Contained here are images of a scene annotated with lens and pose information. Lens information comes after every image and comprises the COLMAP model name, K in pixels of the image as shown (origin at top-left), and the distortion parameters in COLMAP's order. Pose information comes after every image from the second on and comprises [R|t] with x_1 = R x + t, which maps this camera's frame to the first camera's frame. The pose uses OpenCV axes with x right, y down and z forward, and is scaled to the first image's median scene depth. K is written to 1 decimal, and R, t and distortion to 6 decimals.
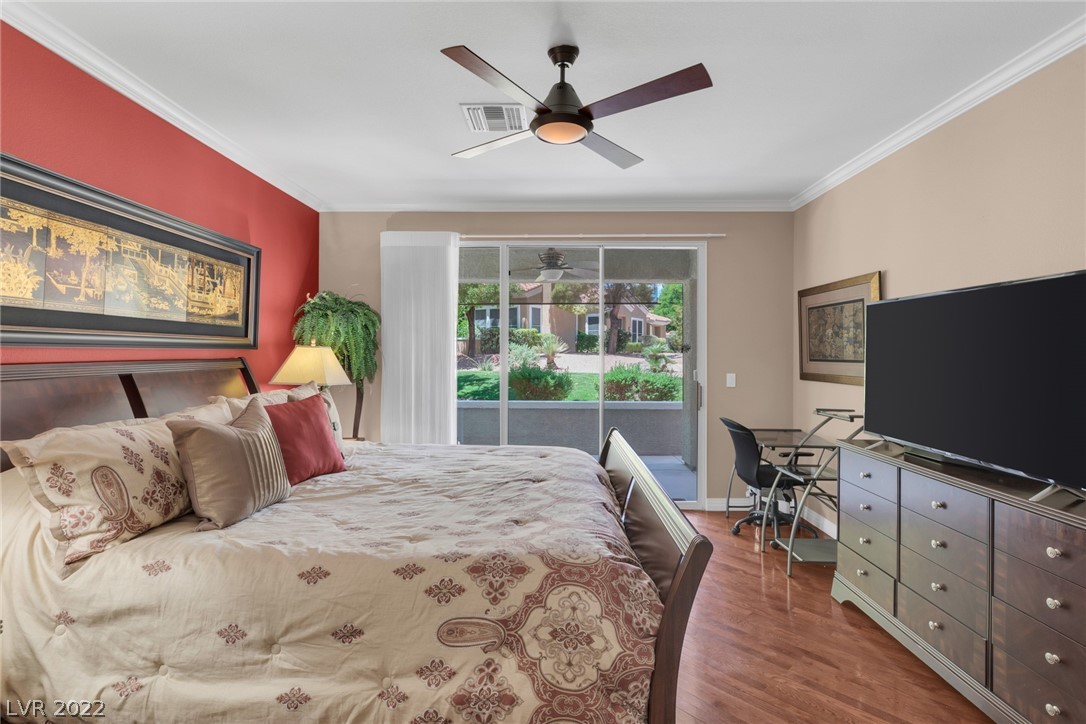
lens RADIAL K [[536.3, 0, 554.8], [0, 536.3, 349.0], [0, 0, 1]] dist [-0.005665, 0.001756]
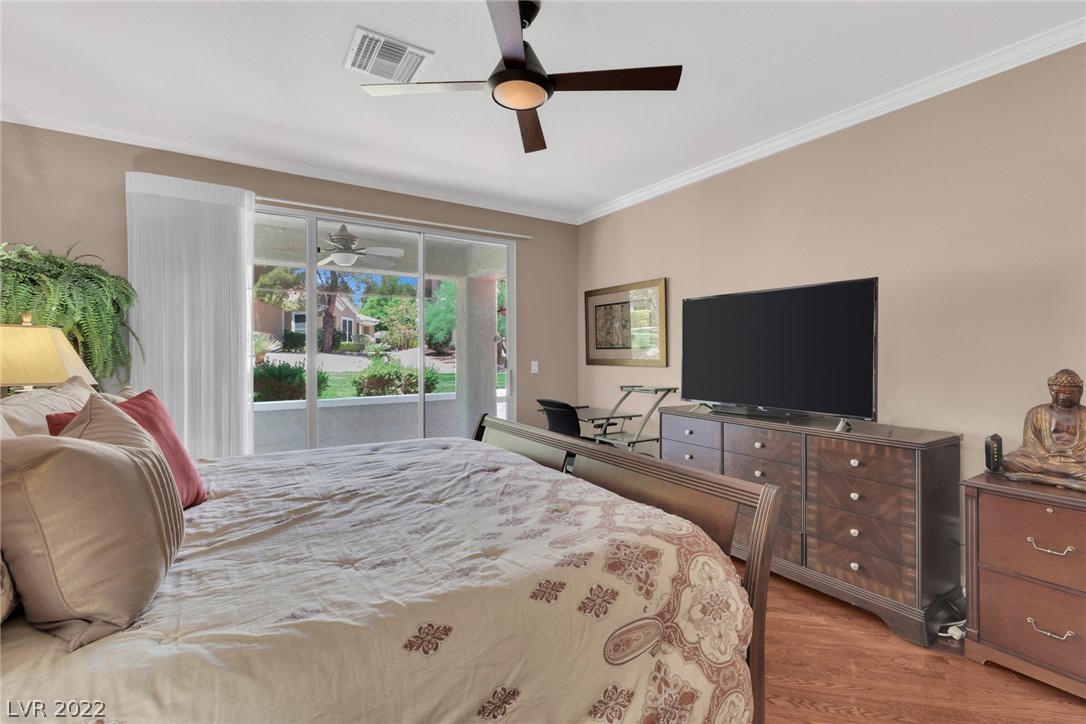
lens RADIAL K [[483.9, 0, 566.0], [0, 483.9, 351.2], [0, 0, 1]] dist [0.005720, -0.001491]
pose [[0.823314, -0.007060, 0.567542, -0.405957], [0.004718, 0.999973, 0.005596, 0.039784], [-0.567566, -0.001930, 0.823325, 0.255740]]
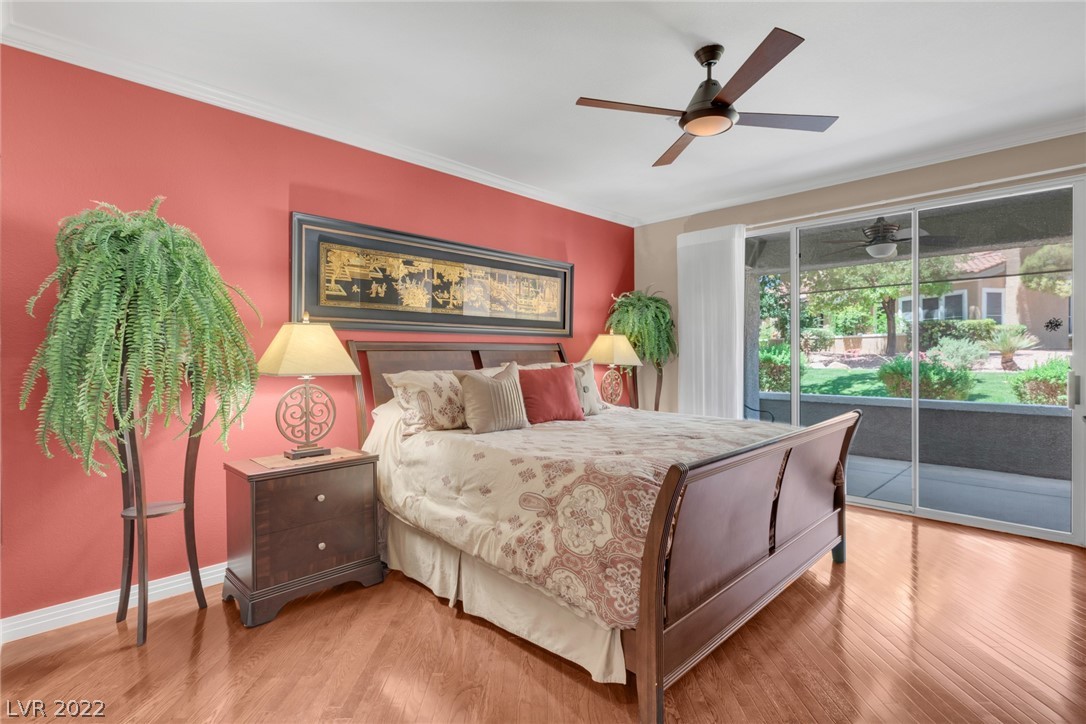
lens RADIAL K [[536.3, 0, 551.7], [0, 536.3, 360.1], [0, 0, 1]] dist [-0.005665, 0.001756]
pose [[0.711760, -0.002189, -0.702419, 0.563684], [0.012385, 0.999879, 0.009434, 0.066995], [0.702313, -0.015414, 0.711701, -0.022469]]
